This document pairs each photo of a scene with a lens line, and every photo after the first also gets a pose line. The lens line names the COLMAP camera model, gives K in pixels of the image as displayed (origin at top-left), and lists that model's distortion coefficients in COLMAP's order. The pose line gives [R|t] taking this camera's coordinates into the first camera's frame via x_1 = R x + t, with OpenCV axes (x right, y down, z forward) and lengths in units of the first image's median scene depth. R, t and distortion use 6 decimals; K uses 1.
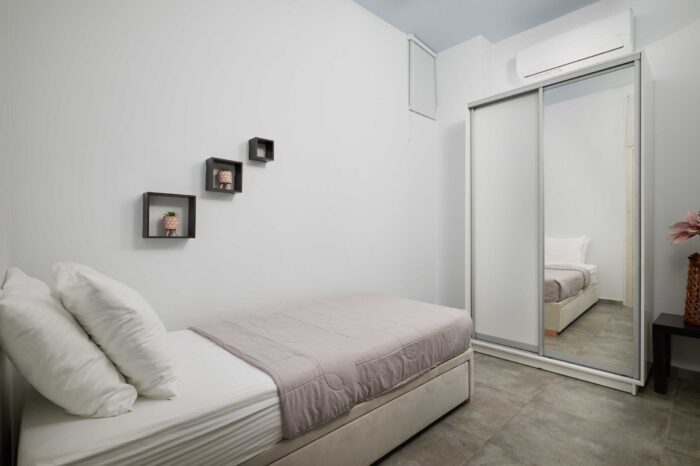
lens RADIAL K [[336.9, 0, 350.0], [0, 336.9, 233.0], [0, 0, 1]] dist [0.000370, 0.000379]
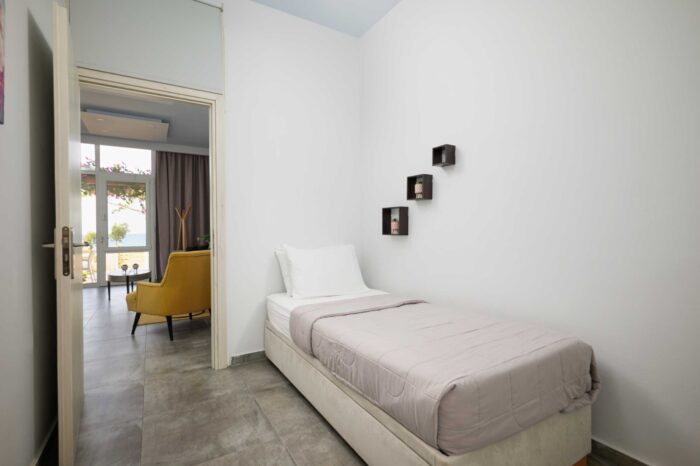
lens RADIAL K [[336.9, 0, 350.0], [0, 336.9, 233.0], [0, 0, 1]] dist [0.000370, 0.000379]
pose [[-0.209252, 0.004594, -0.977851, 1.027814], [0.007921, 0.999964, 0.003003, 0.001668], [0.977830, -0.007117, -0.209281, 1.085509]]
